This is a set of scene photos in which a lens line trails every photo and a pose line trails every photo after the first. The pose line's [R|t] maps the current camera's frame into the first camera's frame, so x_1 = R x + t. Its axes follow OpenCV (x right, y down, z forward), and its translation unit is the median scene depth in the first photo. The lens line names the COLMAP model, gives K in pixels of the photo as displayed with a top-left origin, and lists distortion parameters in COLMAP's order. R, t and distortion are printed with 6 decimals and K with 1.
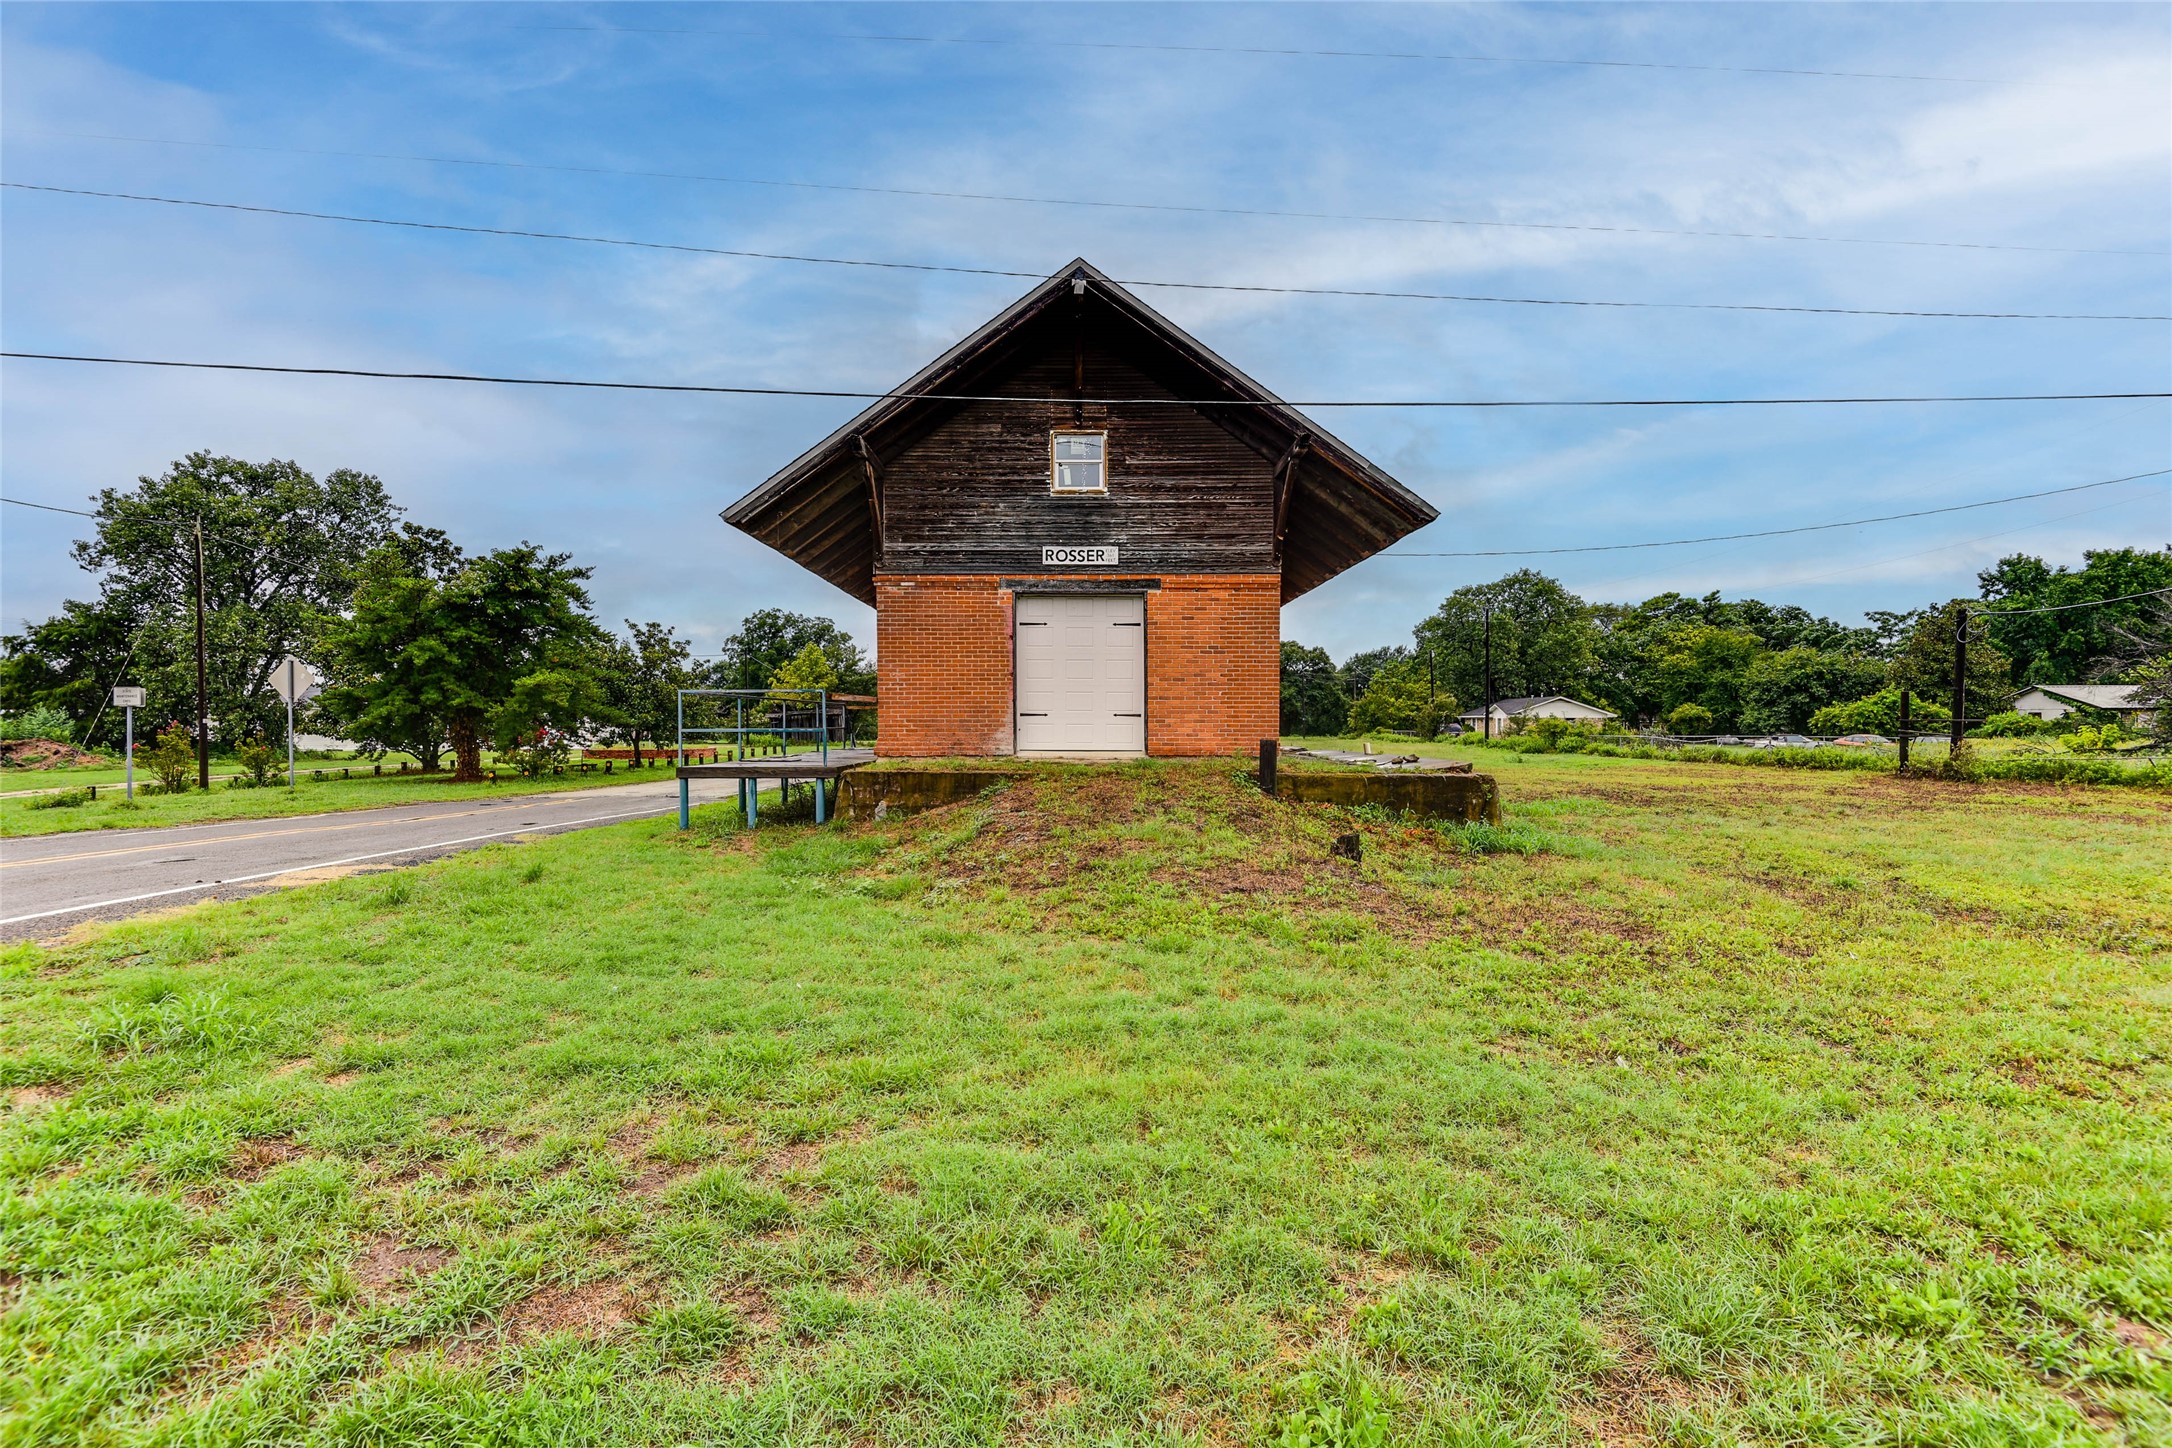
lens RADIAL K [[1020.6, 0, 1082.6], [0, 1020.6, 721.4], [0, 0, 1]] dist [0.001311, -0.000226]
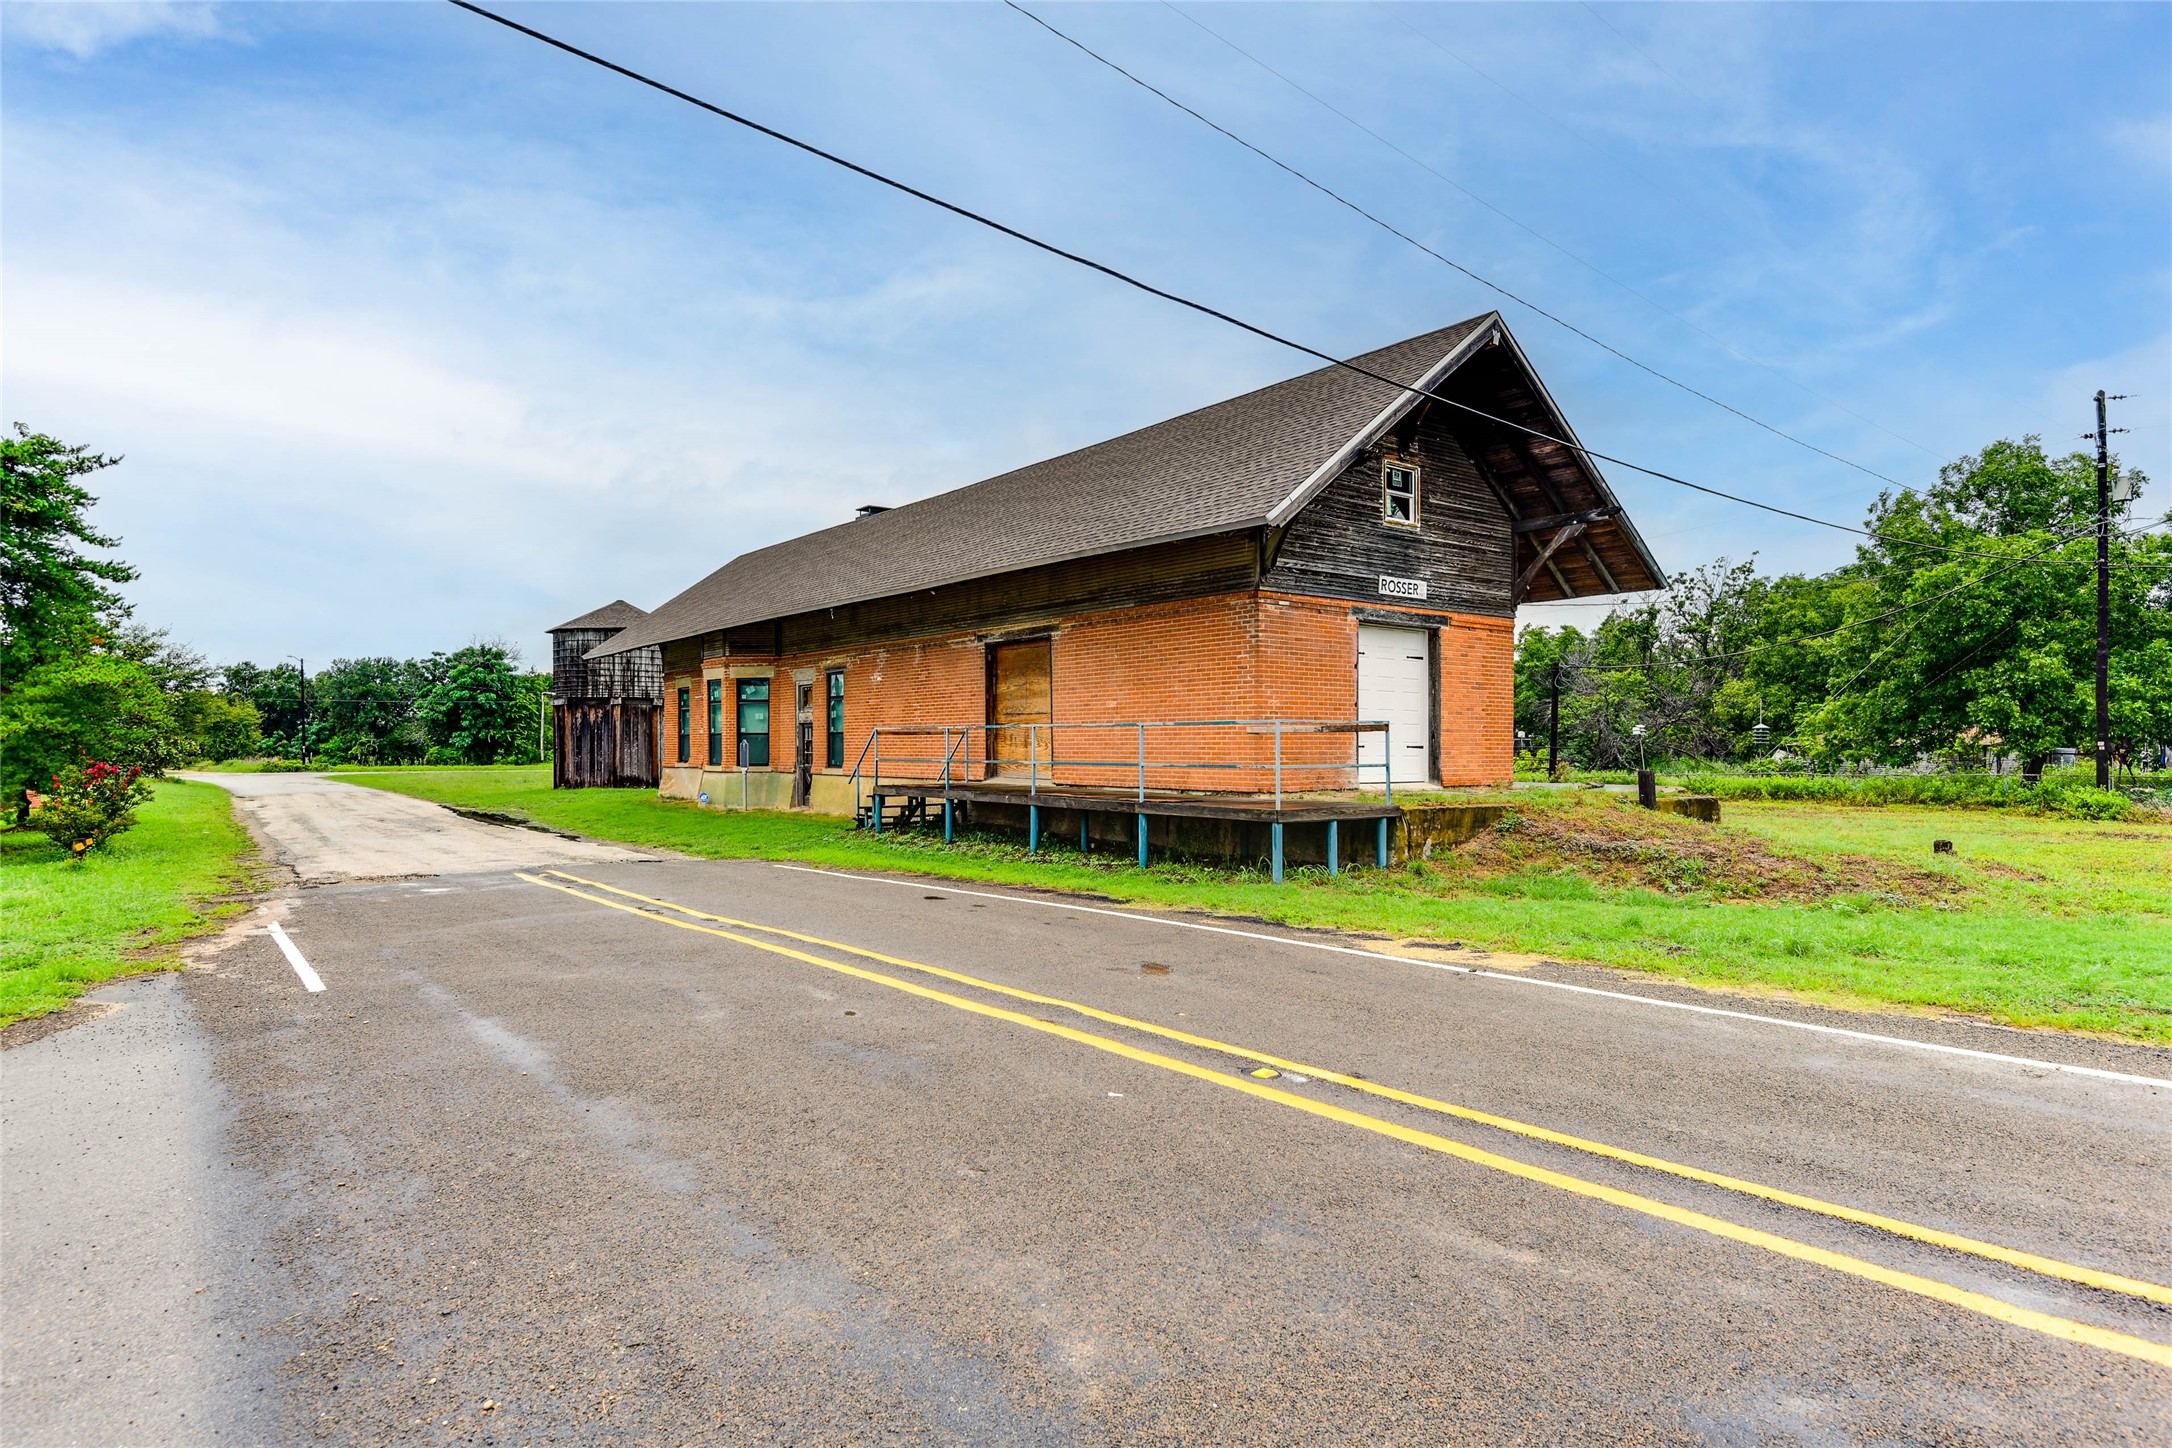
lens RADIAL K [[1200.6, 0, 1082.0], [0, 1200.6, 717.0], [0, 0, 1]] dist [-0.008371, -0.000809]
pose [[0.793791, 0.016399, 0.607970, -0.964204], [-0.005109, 0.999781, -0.020296, -0.009984], [-0.608170, 0.013005, 0.793701, 0.258686]]
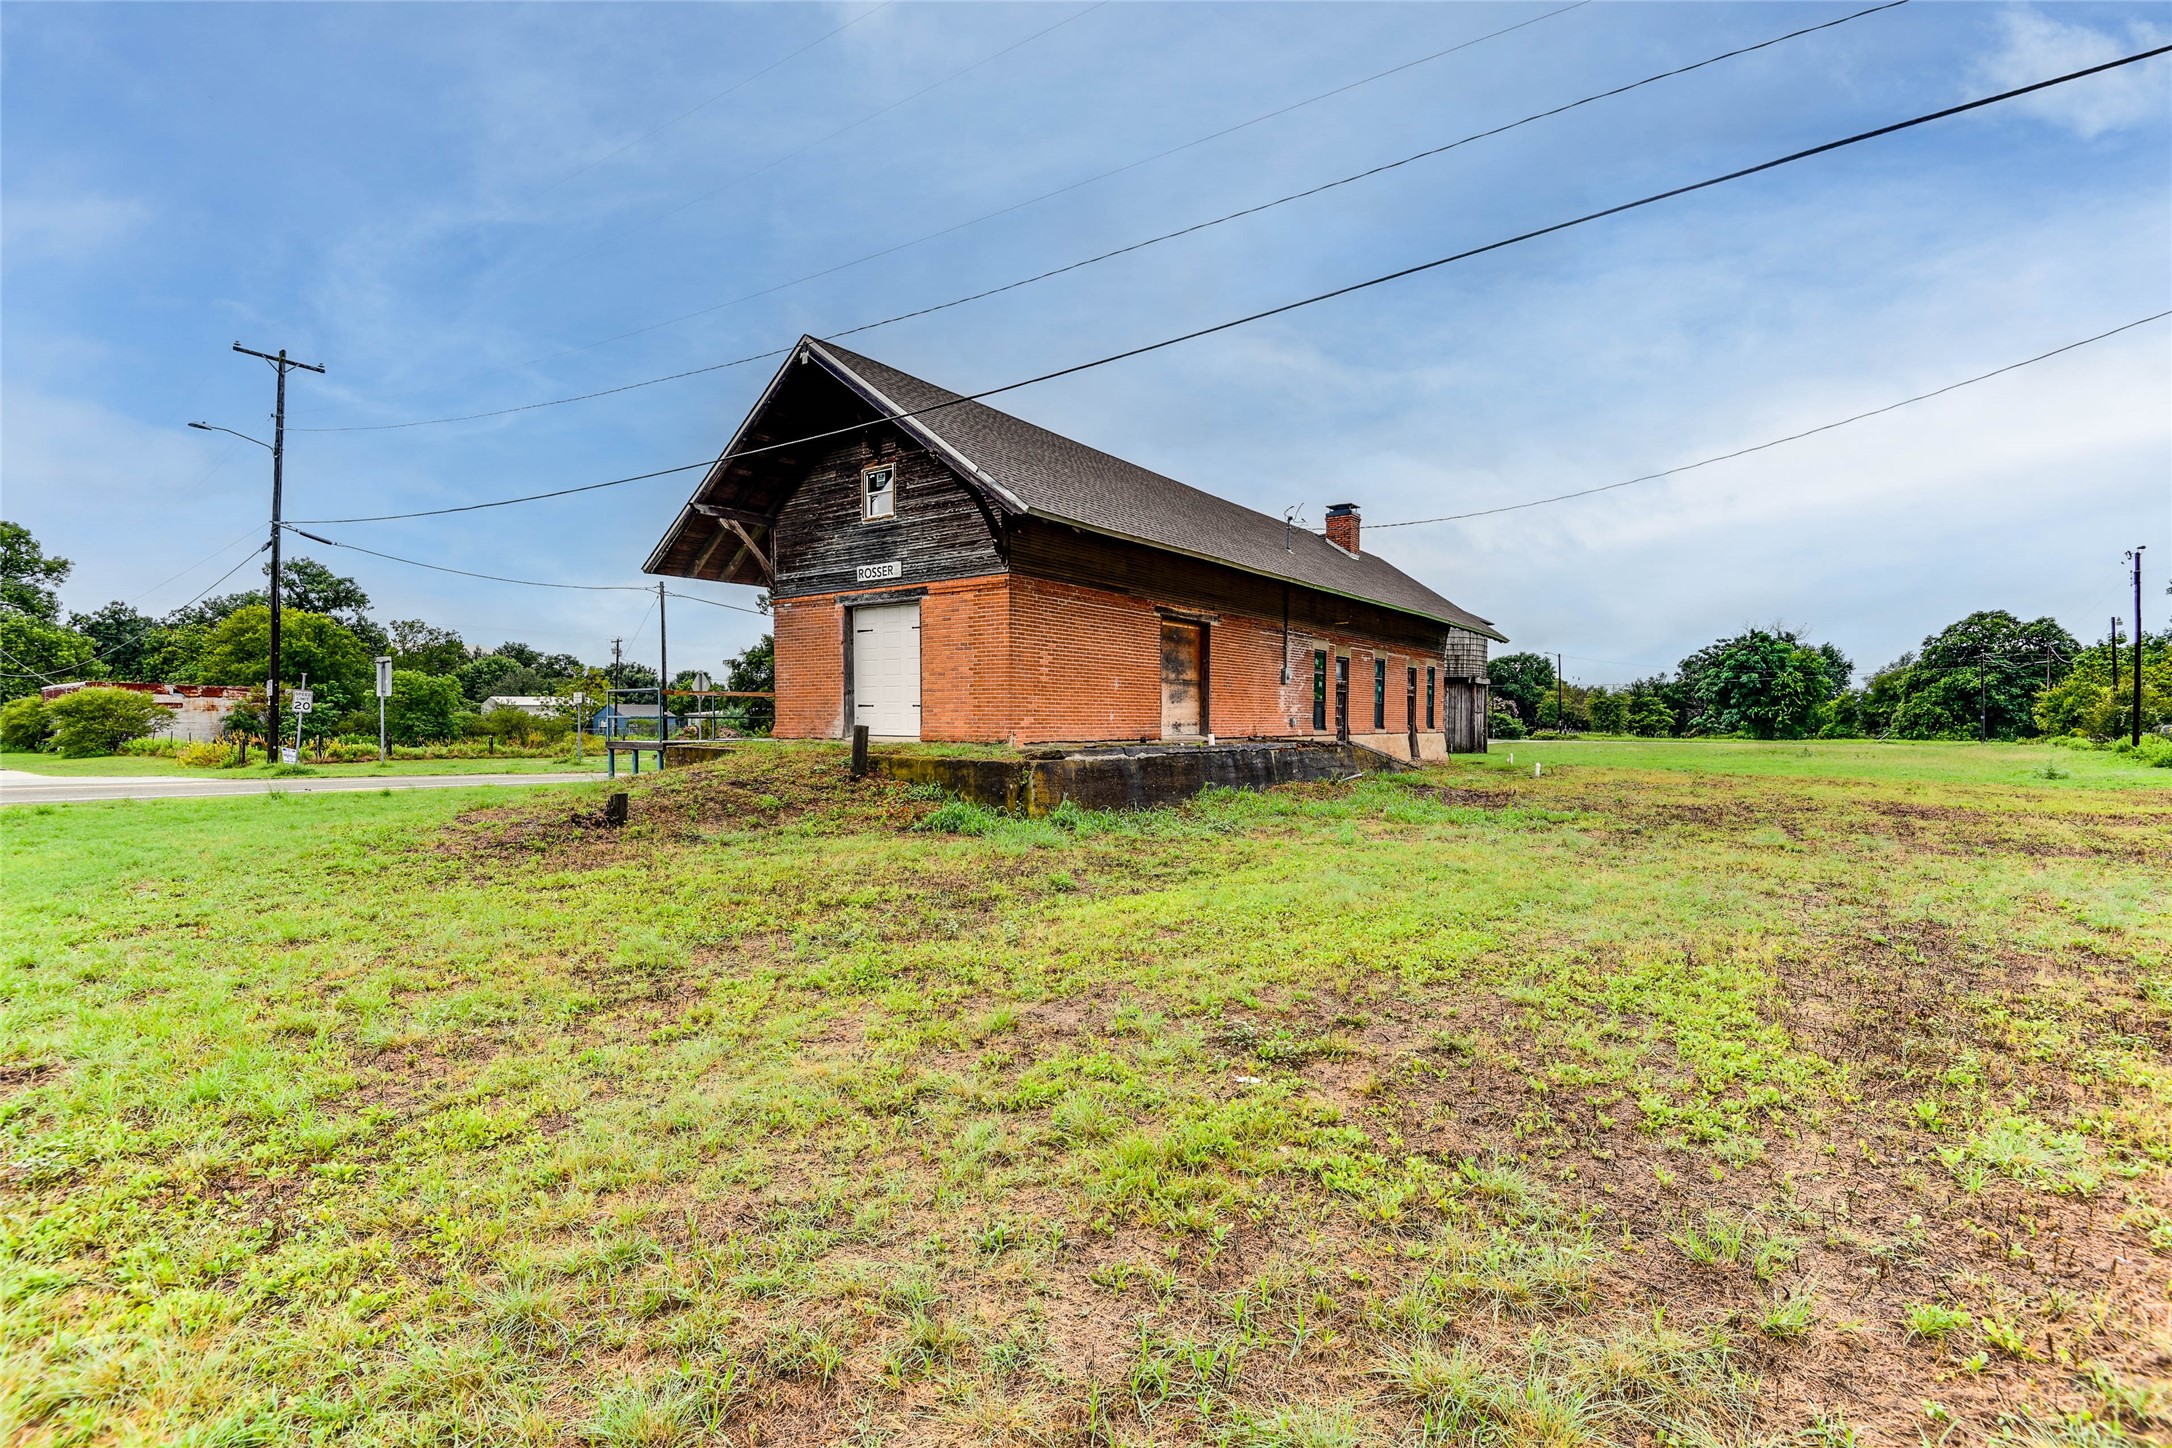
lens RADIAL K [[1020.6, 0, 1084.9], [0, 1020.6, 729.4], [0, 0, 1]] dist [0.001311, -0.000226]
pose [[0.802479, 0.008817, -0.596615, 0.901962], [-0.001531, 0.999918, 0.012718, 0.006110], [0.596679, -0.009293, 0.802427, 0.185110]]
